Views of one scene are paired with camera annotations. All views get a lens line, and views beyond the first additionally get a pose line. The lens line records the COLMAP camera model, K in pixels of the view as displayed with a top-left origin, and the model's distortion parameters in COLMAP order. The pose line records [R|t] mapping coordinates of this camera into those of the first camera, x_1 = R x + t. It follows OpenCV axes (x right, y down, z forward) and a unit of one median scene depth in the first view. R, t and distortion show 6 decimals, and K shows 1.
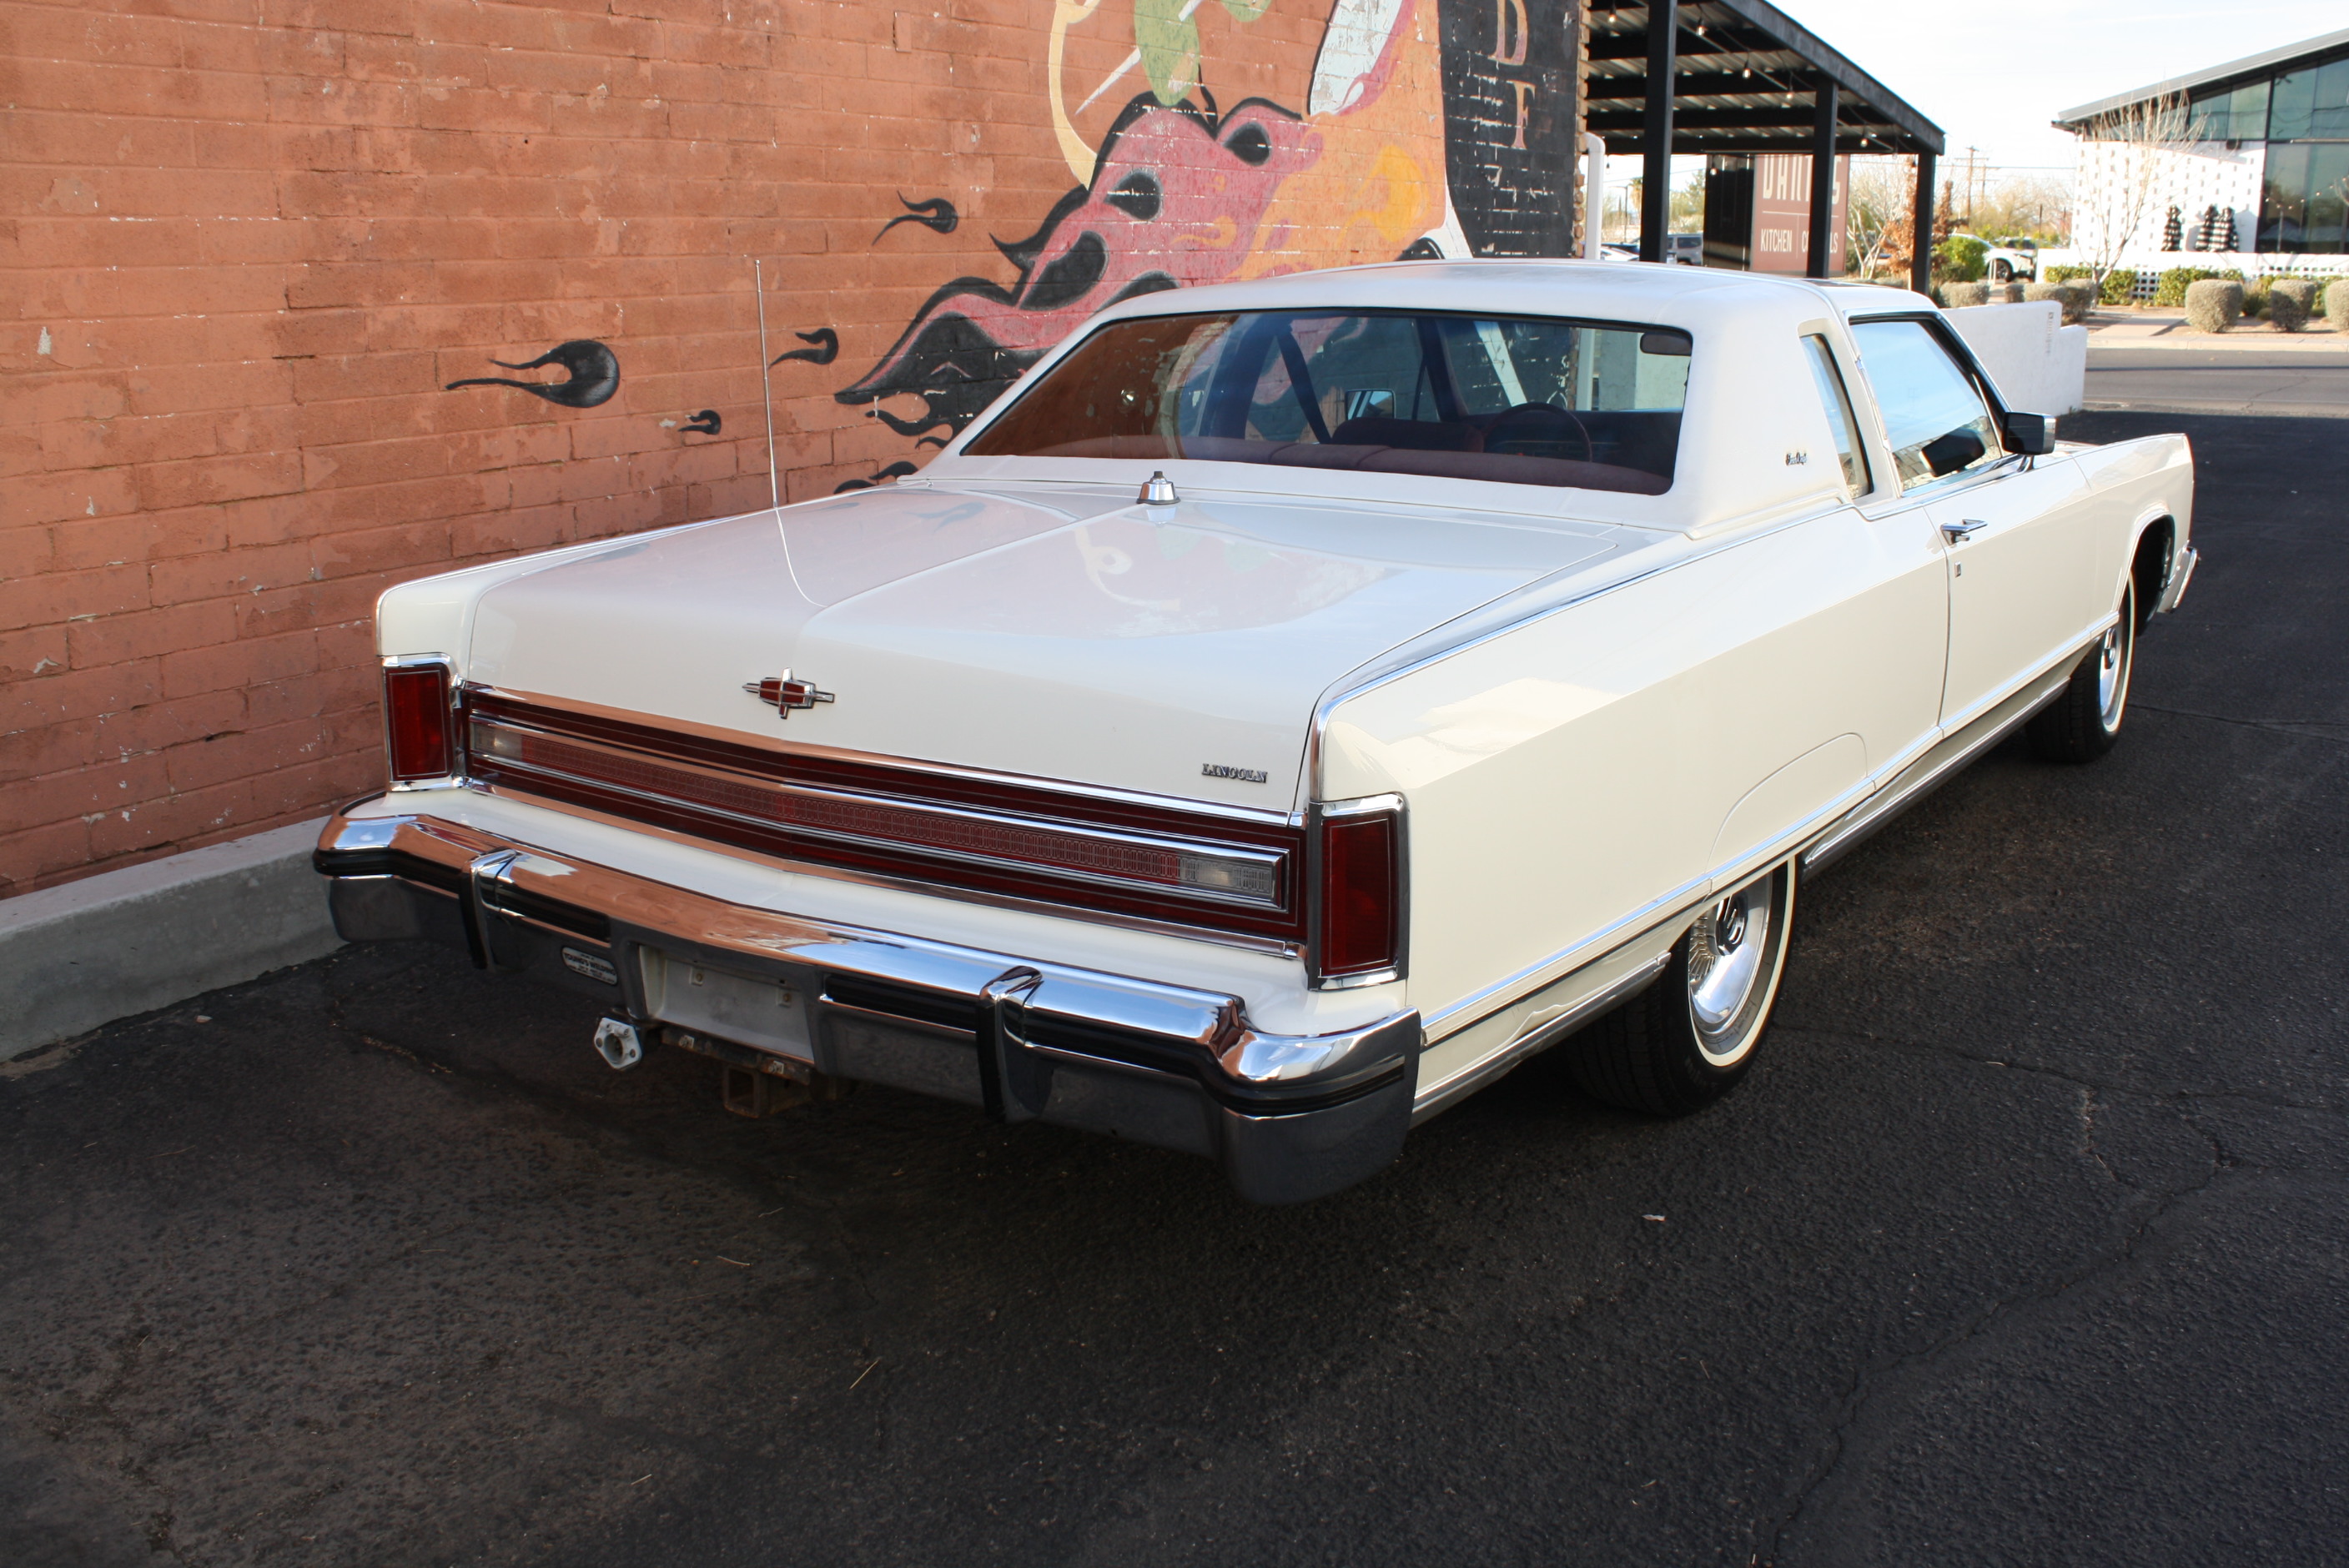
lens RADIAL K [[2129.3, 0, 1194.7], [0, 2129.3, 764.5], [0, 0, 1]] dist [-0.107310, 0.000000]
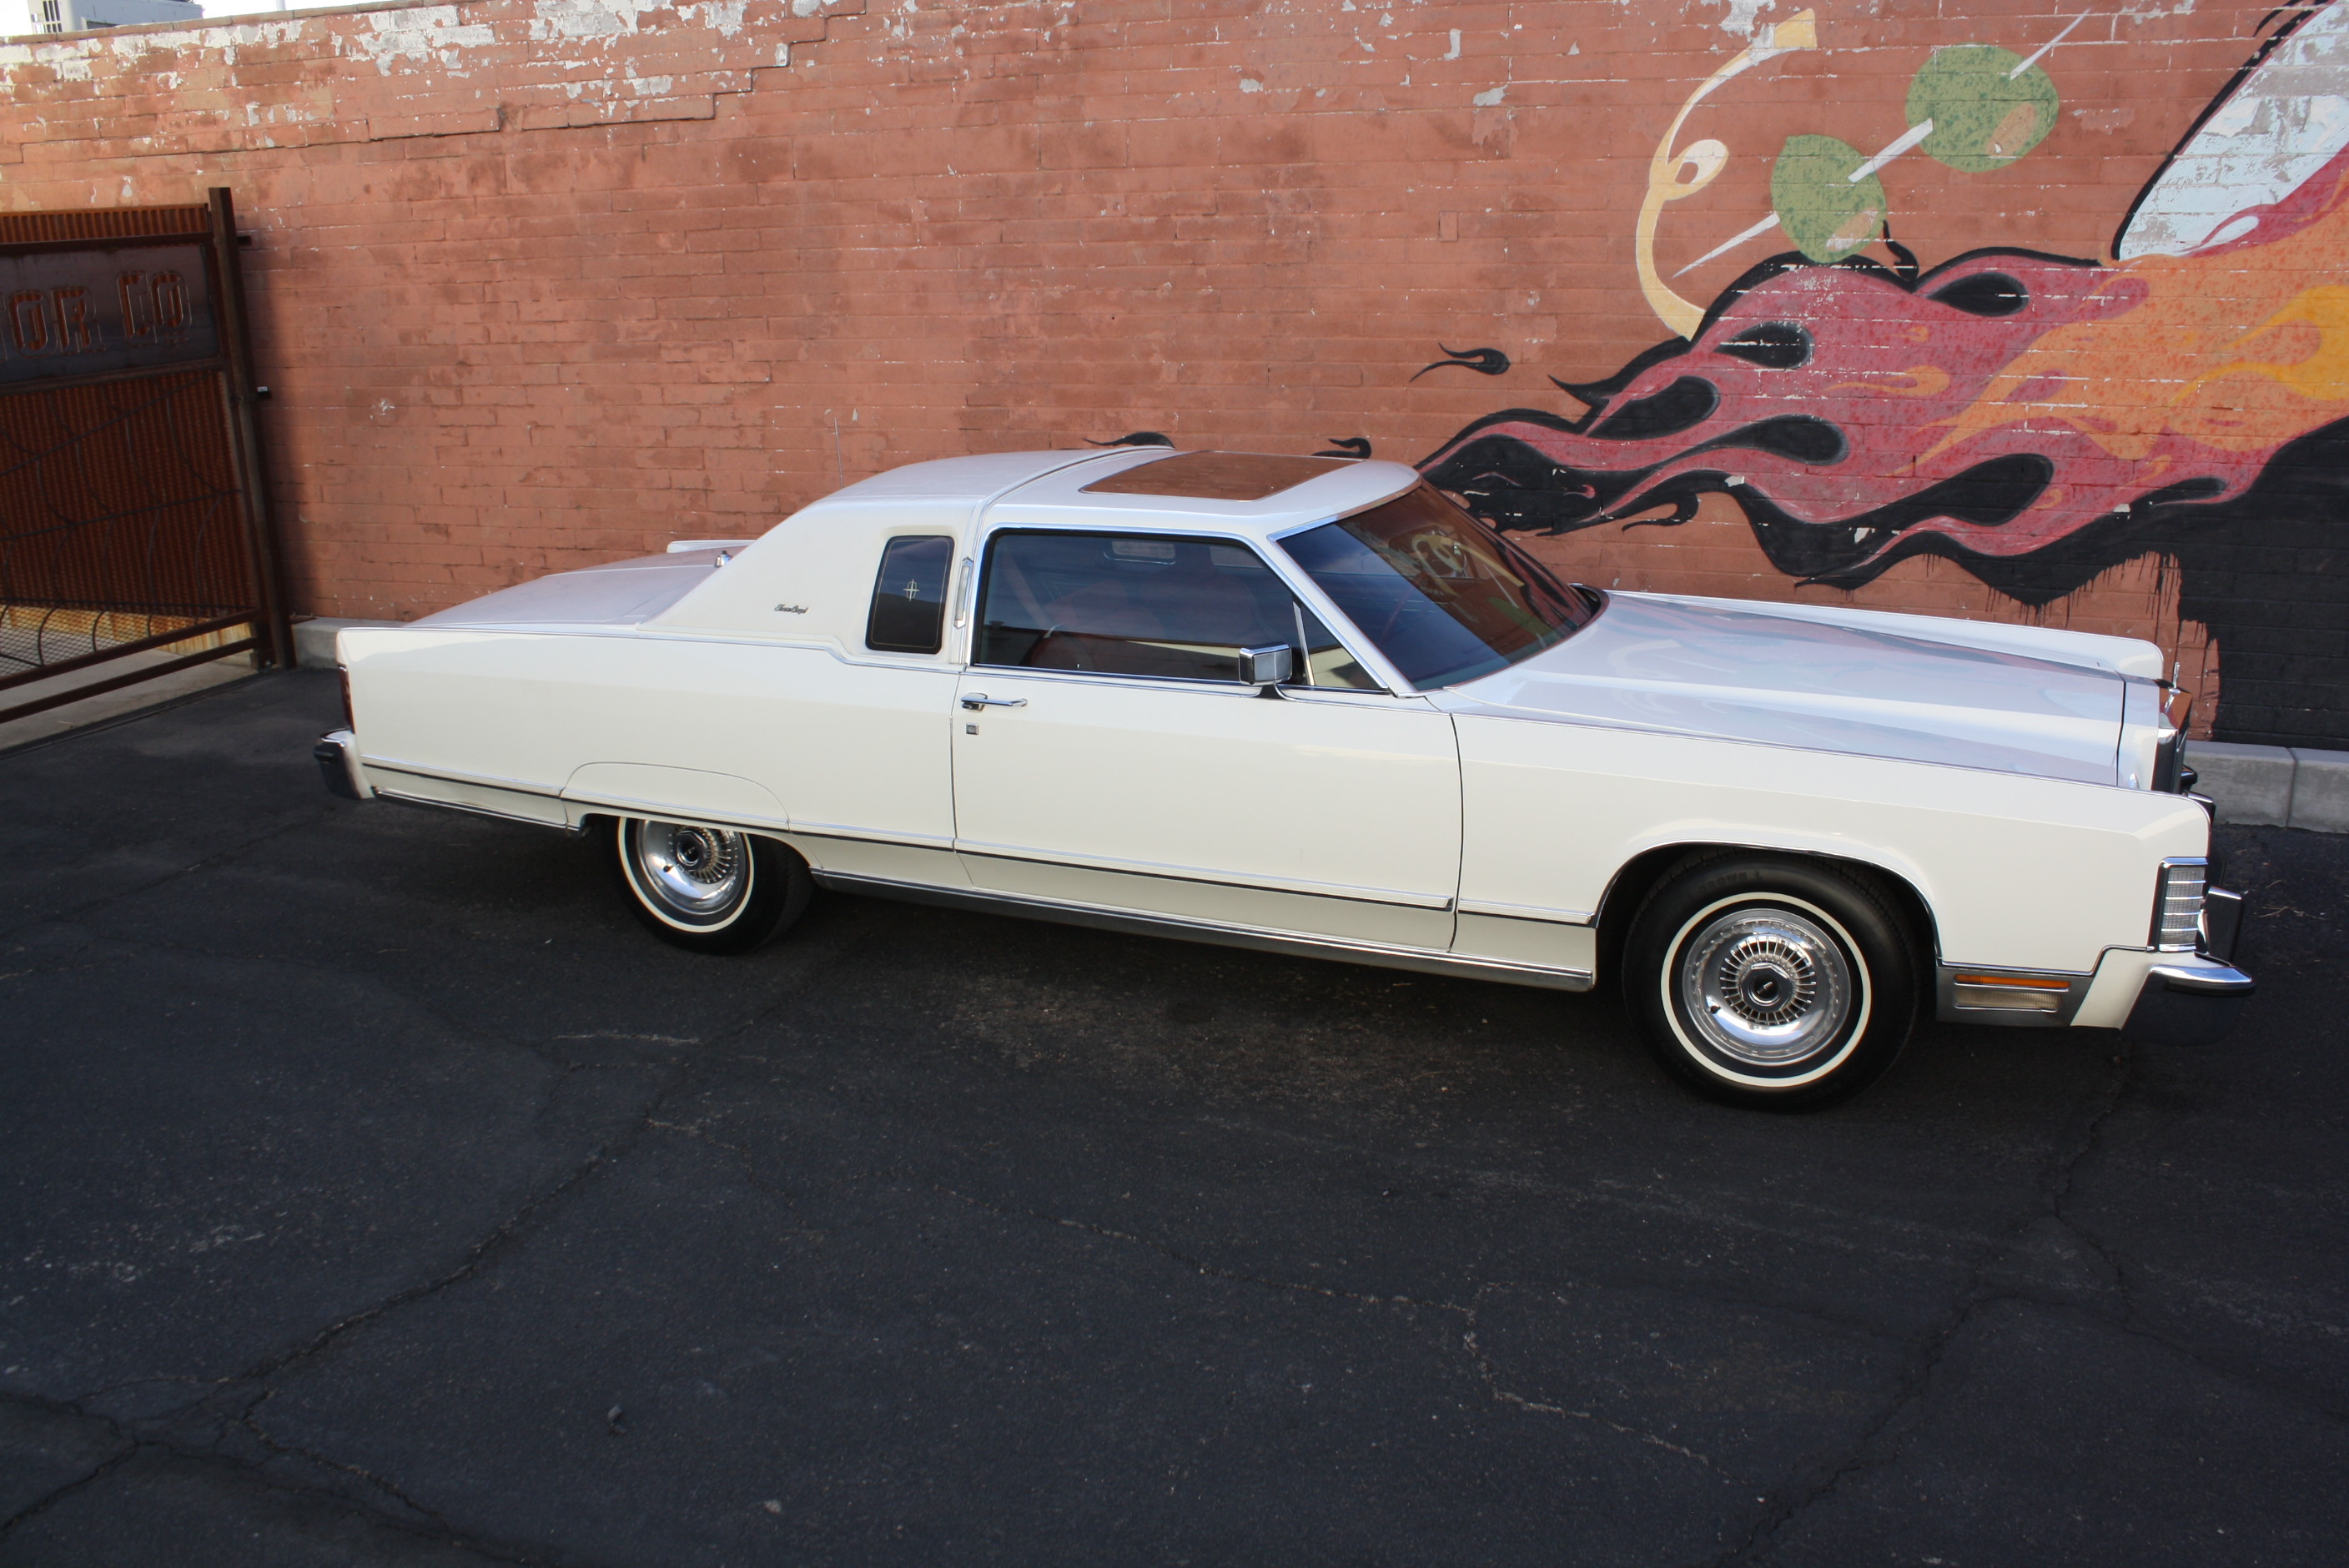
lens RADIAL K [[1990.1, 0, 1196.7], [0, 1990.1, 762.3], [0, 0, 1]] dist [-0.166747, 0.150809]
pose [[0.199738, 0.265442, -0.943210, 1.204616], [-0.210136, 0.951815, 0.223364, -0.292223], [0.957051, 0.153588, 0.245893, 0.637383]]
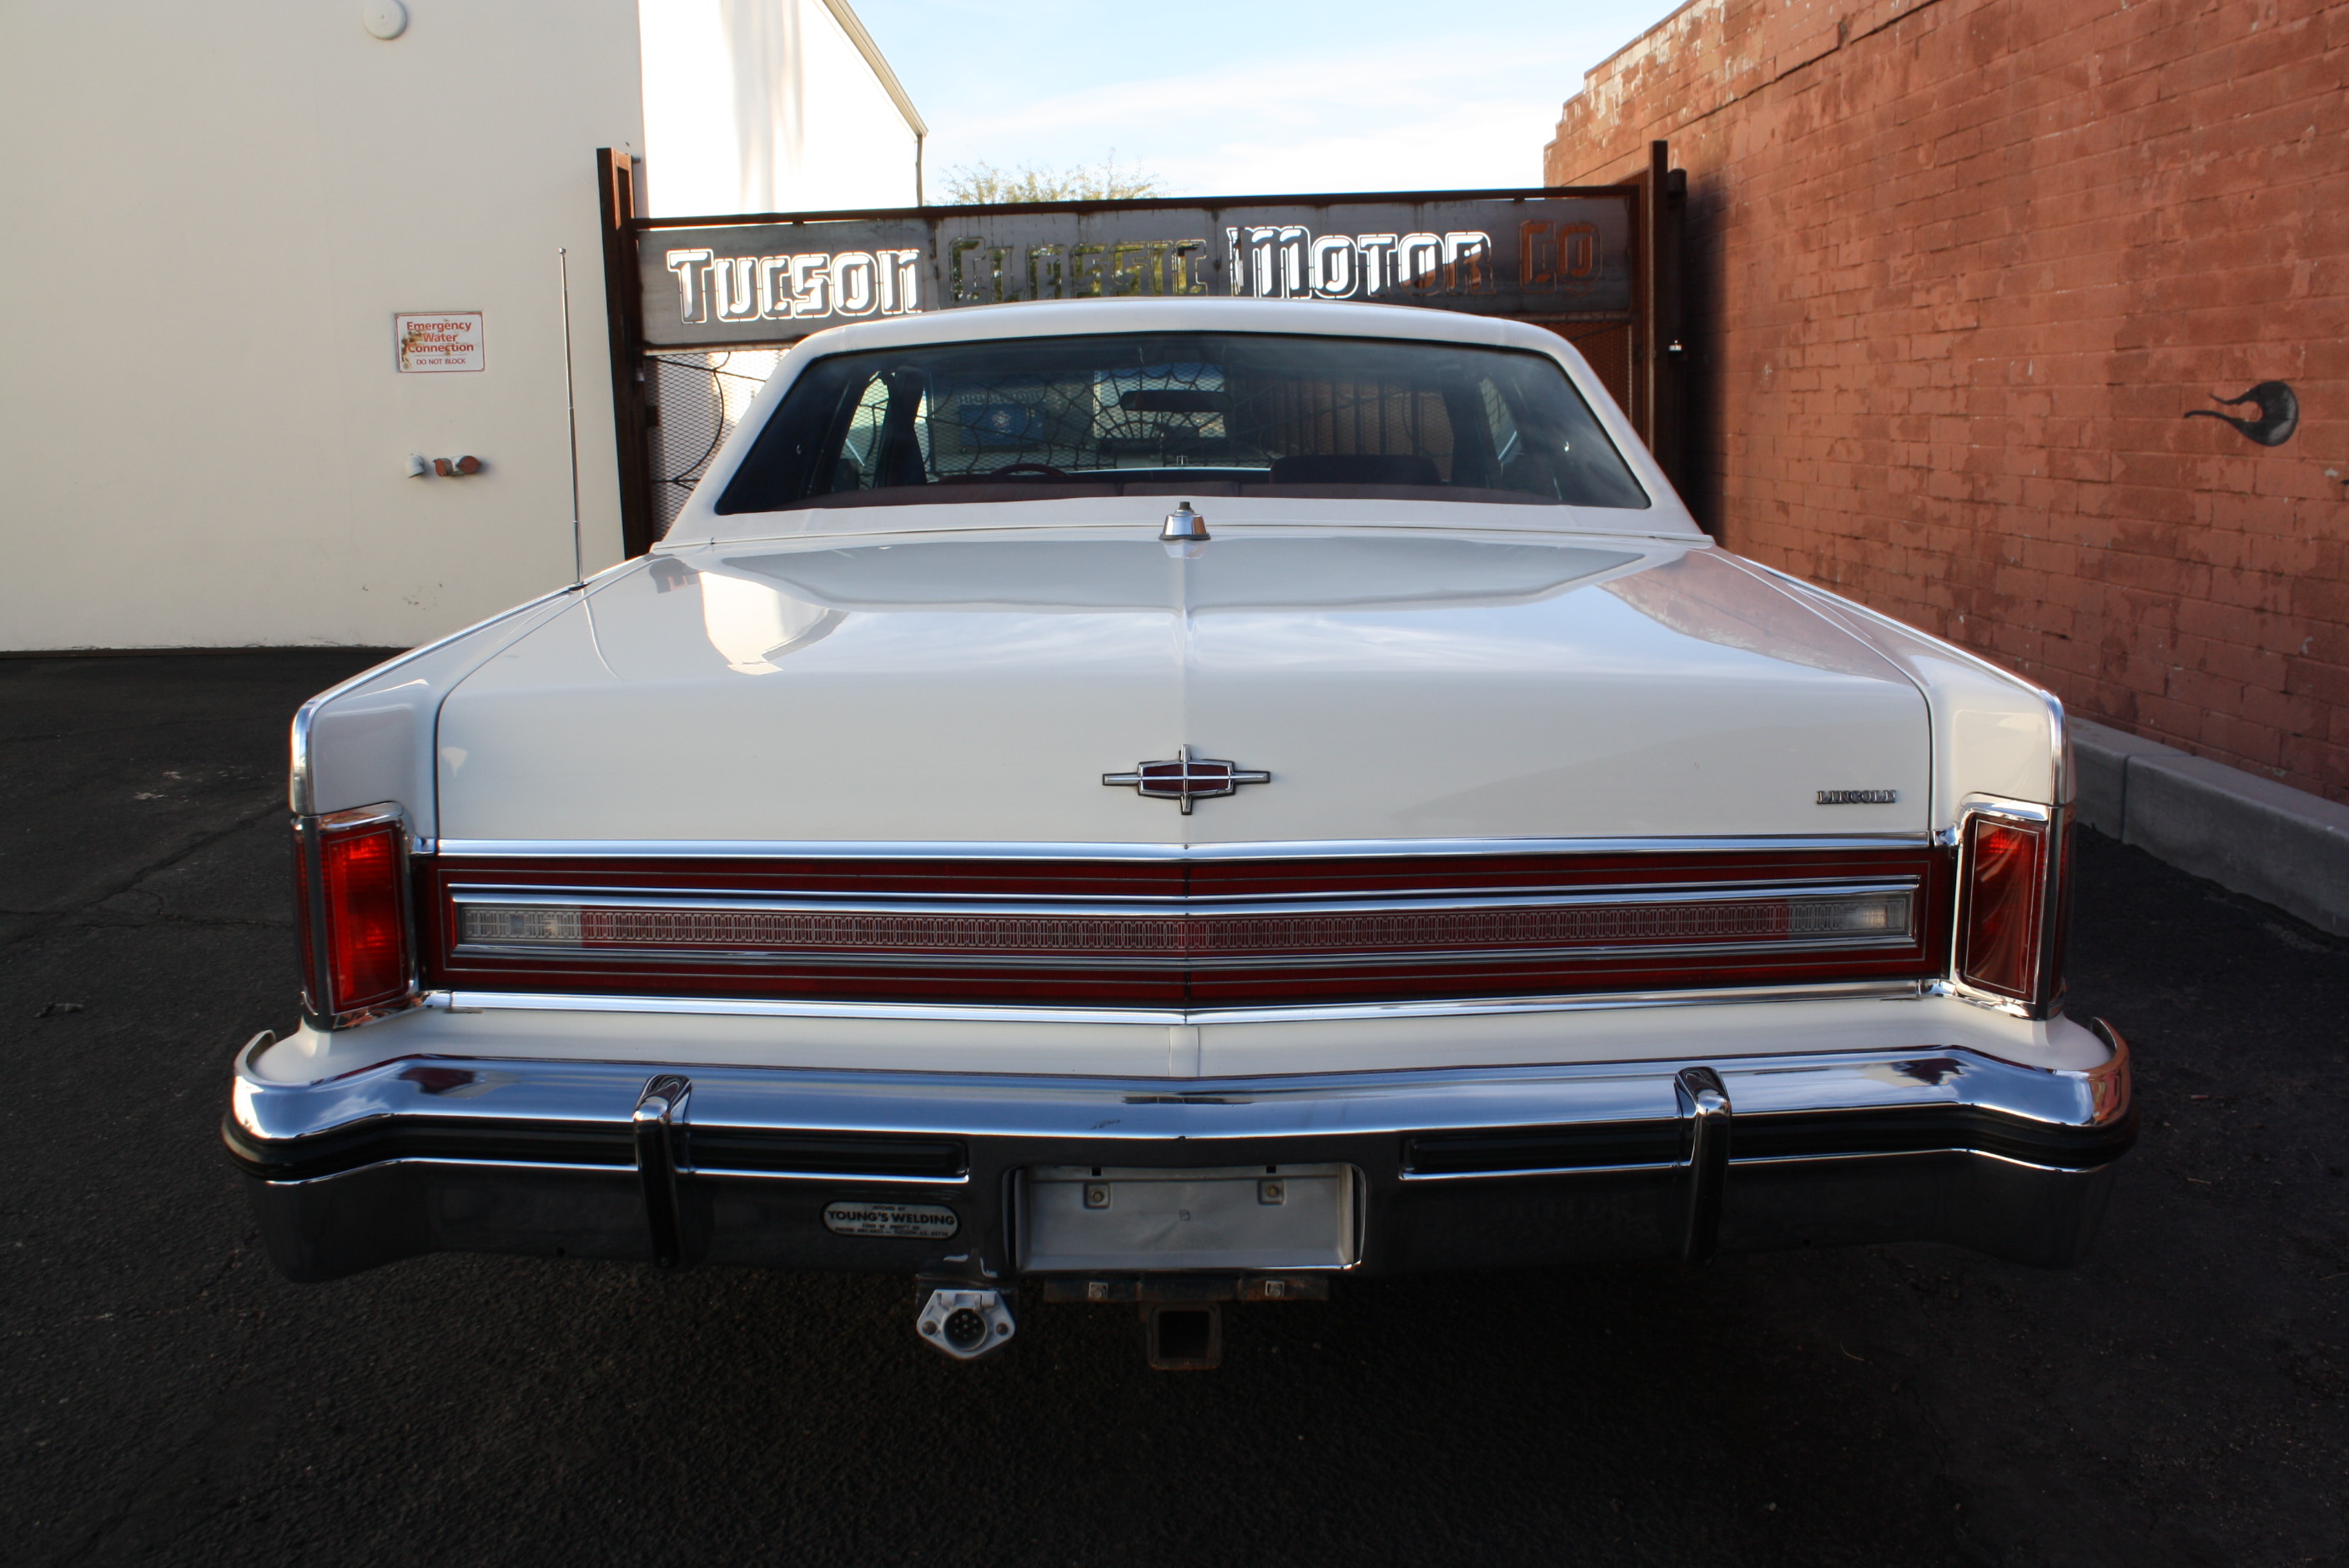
lens RADIAL K [[1990.1, 0, 1214.6], [0, 1990.1, 778.9], [0, 0, 1]] dist [-0.166747, 0.150809]
pose [[-0.827102, 0.123128, -0.548400, 0.637715], [-0.109243, 0.921885, 0.371744, -0.293179], [0.551334, 0.367379, -0.749042, 1.388723]]
